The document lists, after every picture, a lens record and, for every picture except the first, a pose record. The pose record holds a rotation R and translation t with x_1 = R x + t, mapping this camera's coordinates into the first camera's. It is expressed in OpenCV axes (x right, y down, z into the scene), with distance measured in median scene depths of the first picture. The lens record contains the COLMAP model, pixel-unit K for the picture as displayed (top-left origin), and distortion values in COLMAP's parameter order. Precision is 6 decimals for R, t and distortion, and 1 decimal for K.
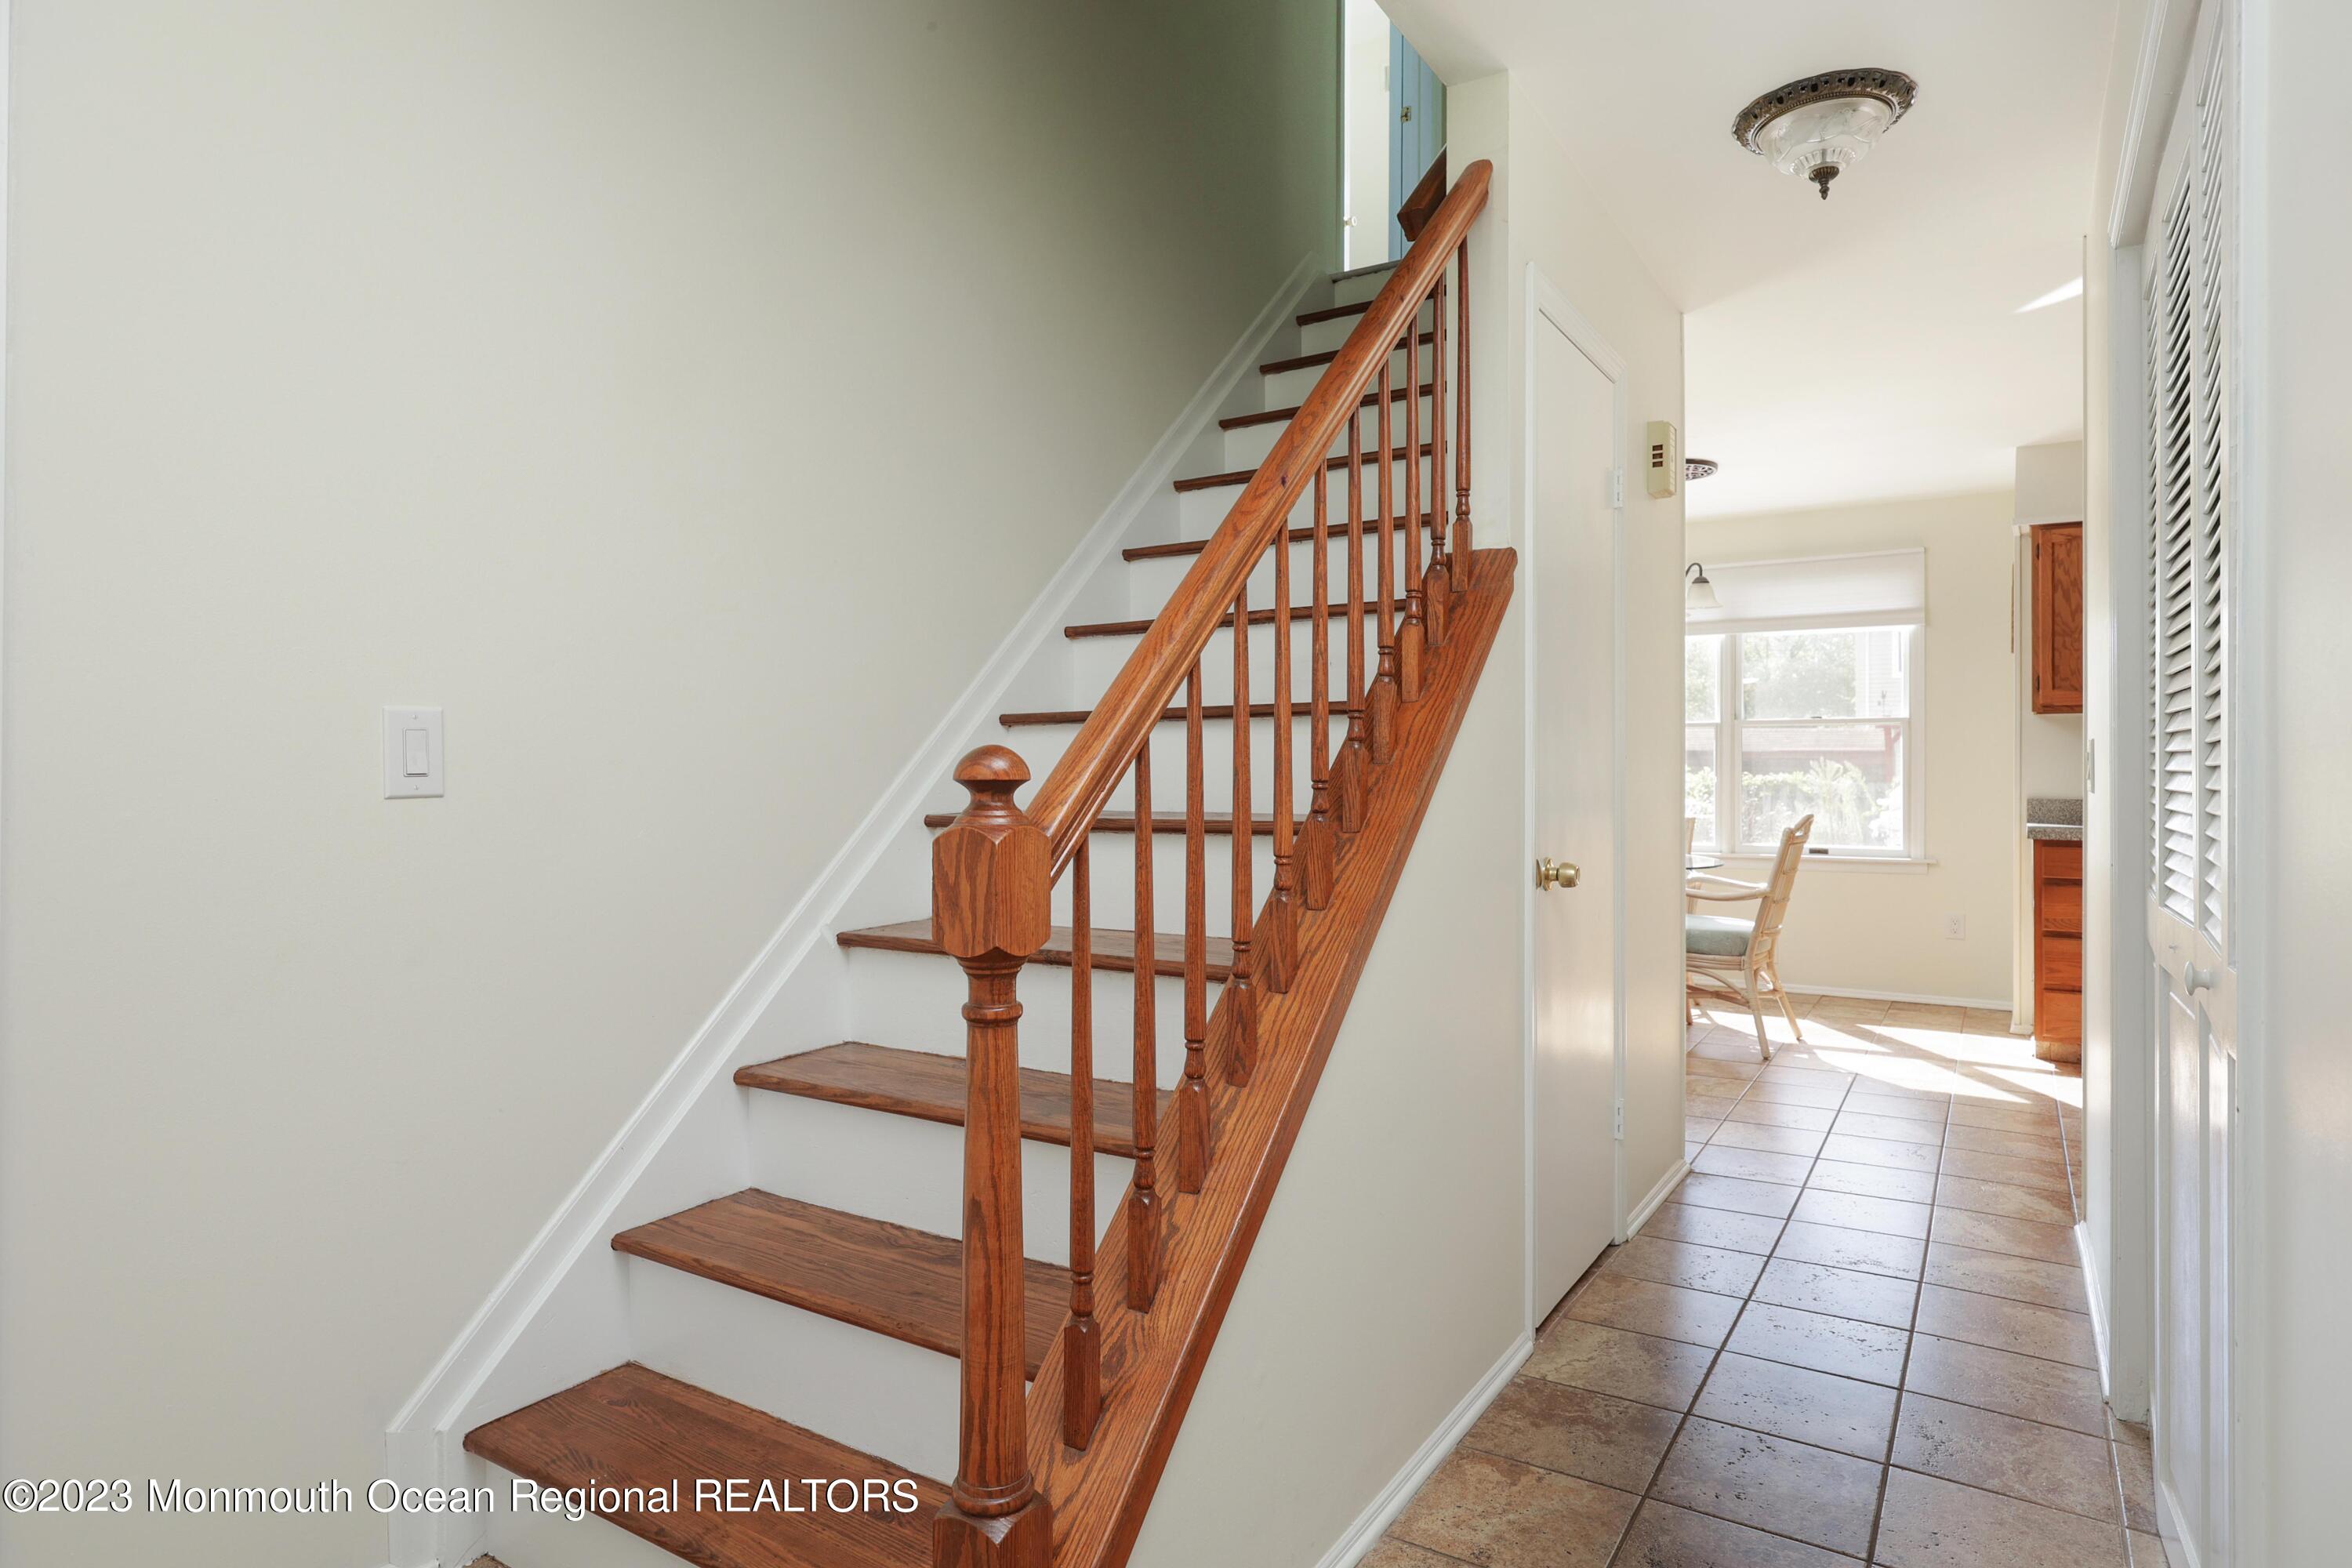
lens RADIAL K [[1318.2, 0, 1171.4], [0, 1318.2, 780.7], [0, 0, 1]] dist [0.006846, 0.001865]
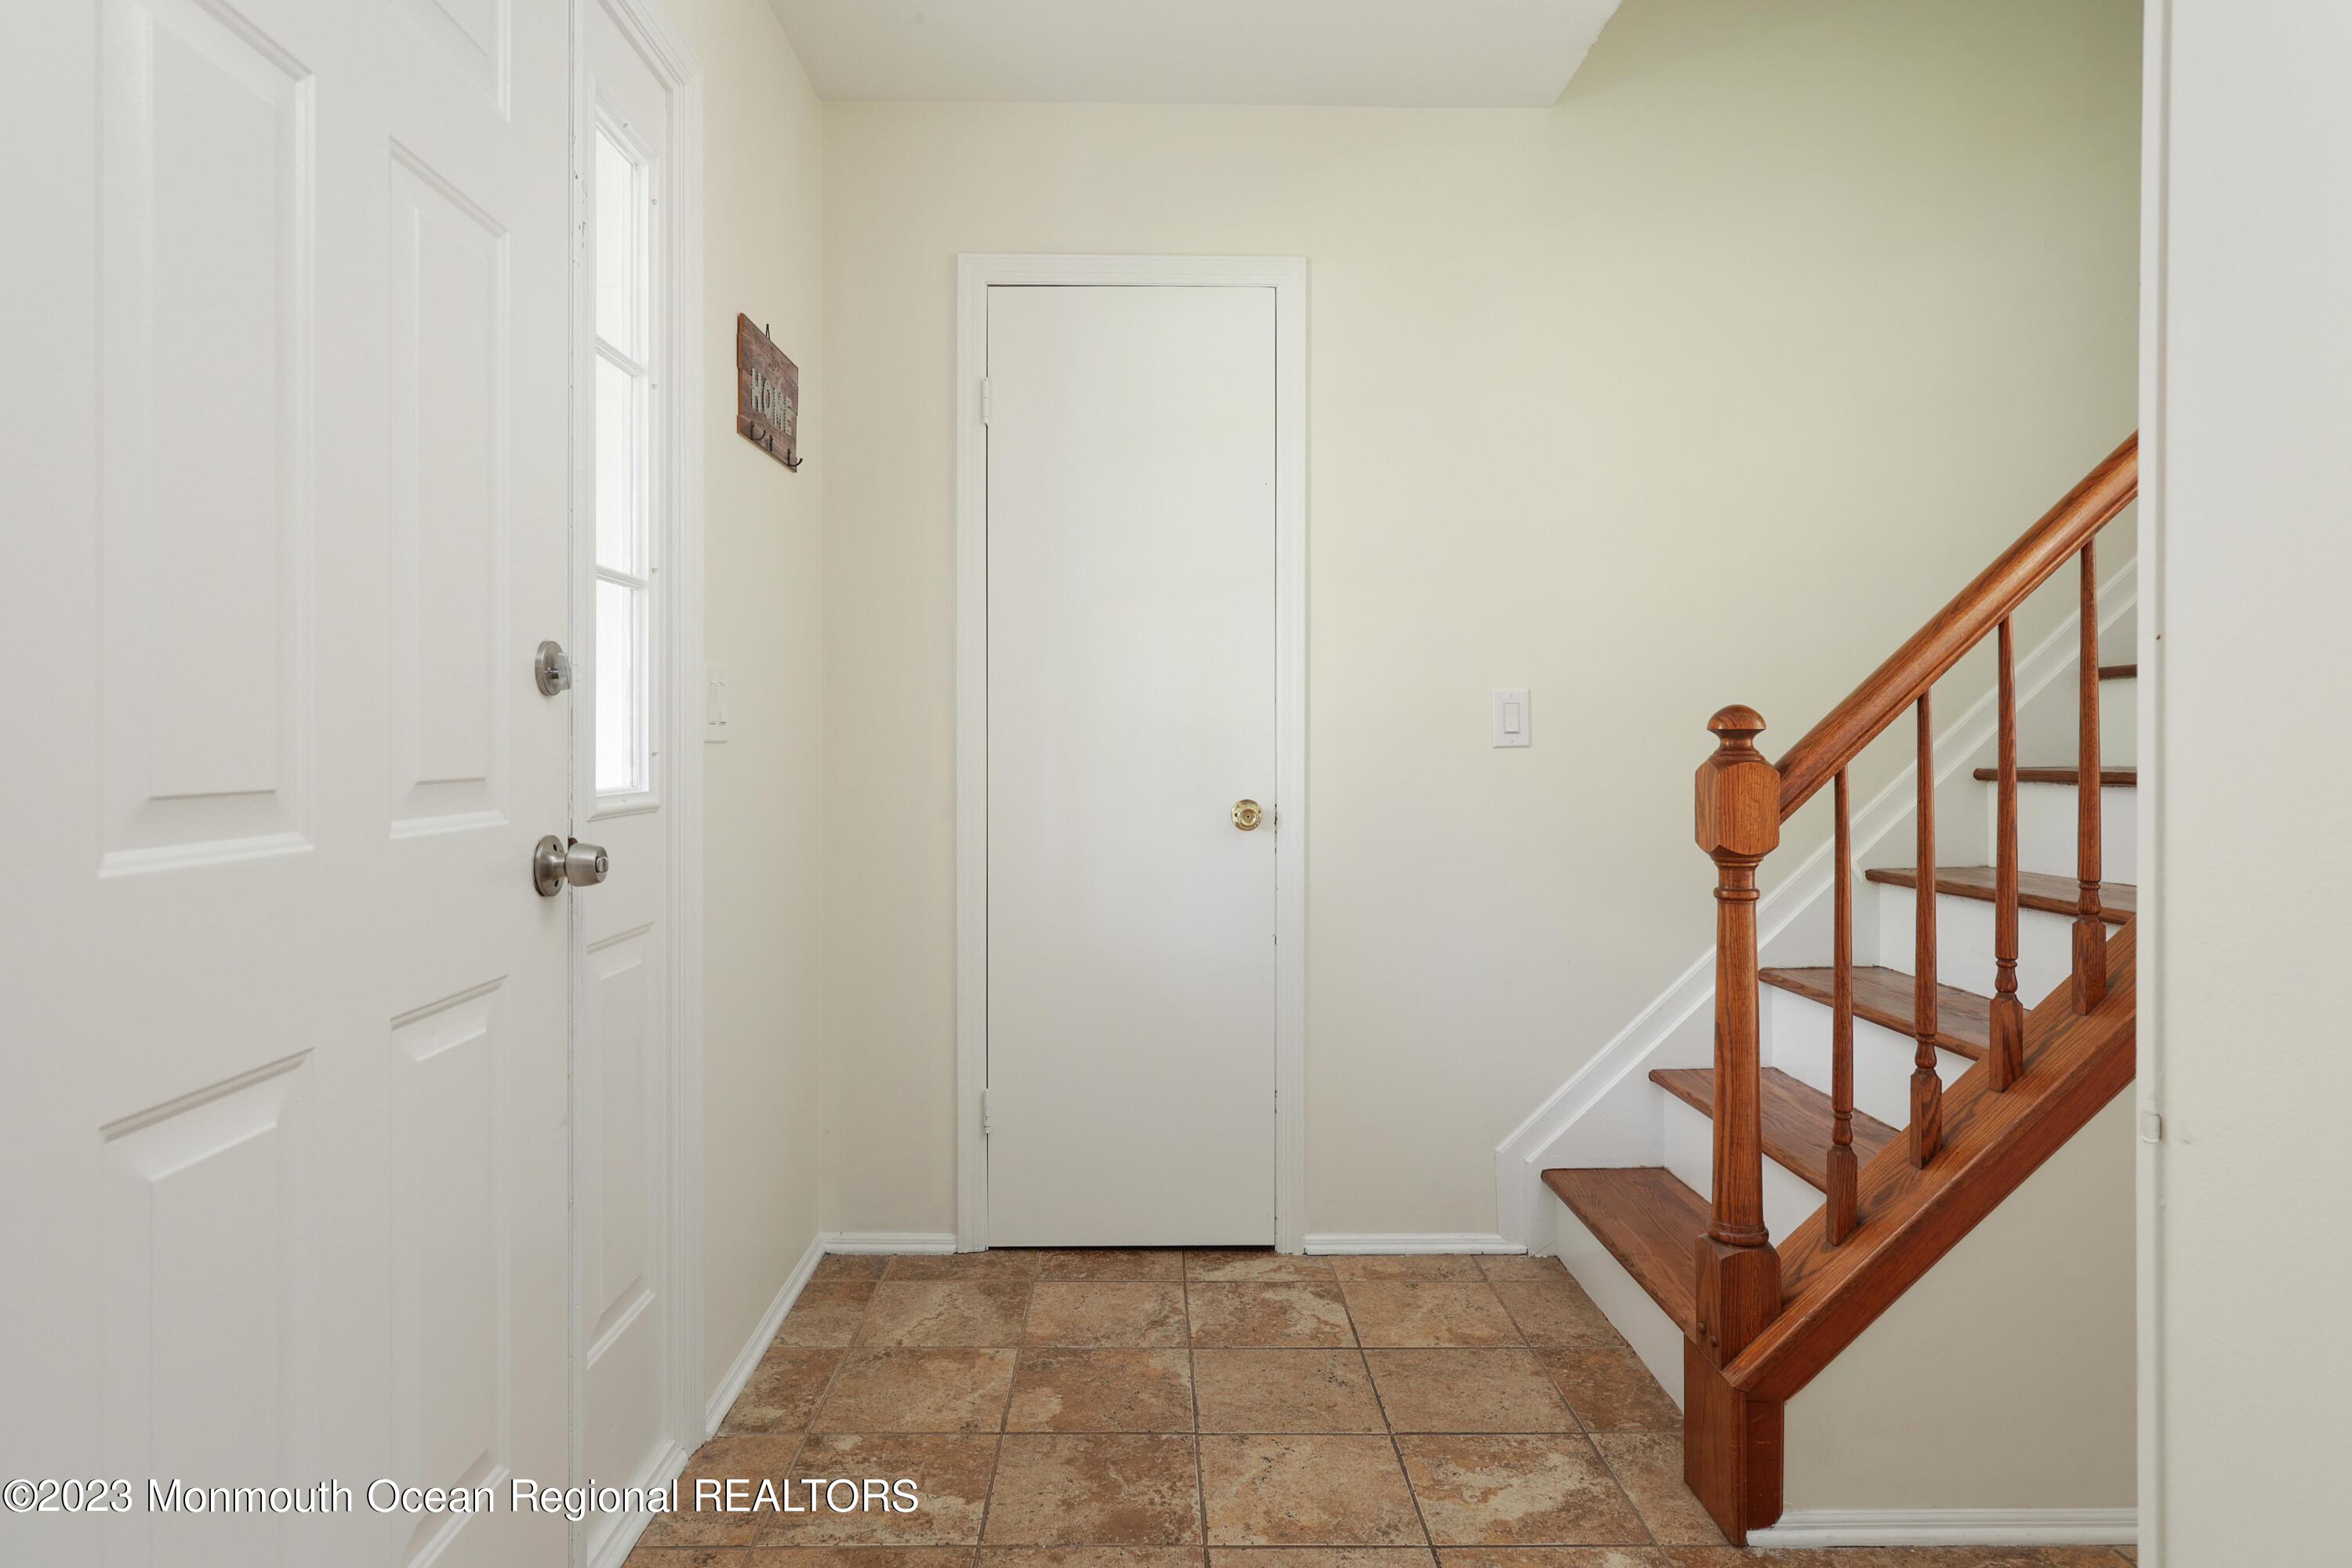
lens RADIAL K [[1403.5, 0, 1175.0], [0, 1403.5, 770.4], [0, 0, 1]] dist [-0.006032, -0.000697]
pose [[0.560203, 0.013425, -0.828247, 0.569808], [-0.003065, 0.999895, 0.014134, 0.017678], [0.828350, -0.005380, 0.560185, -0.248779]]
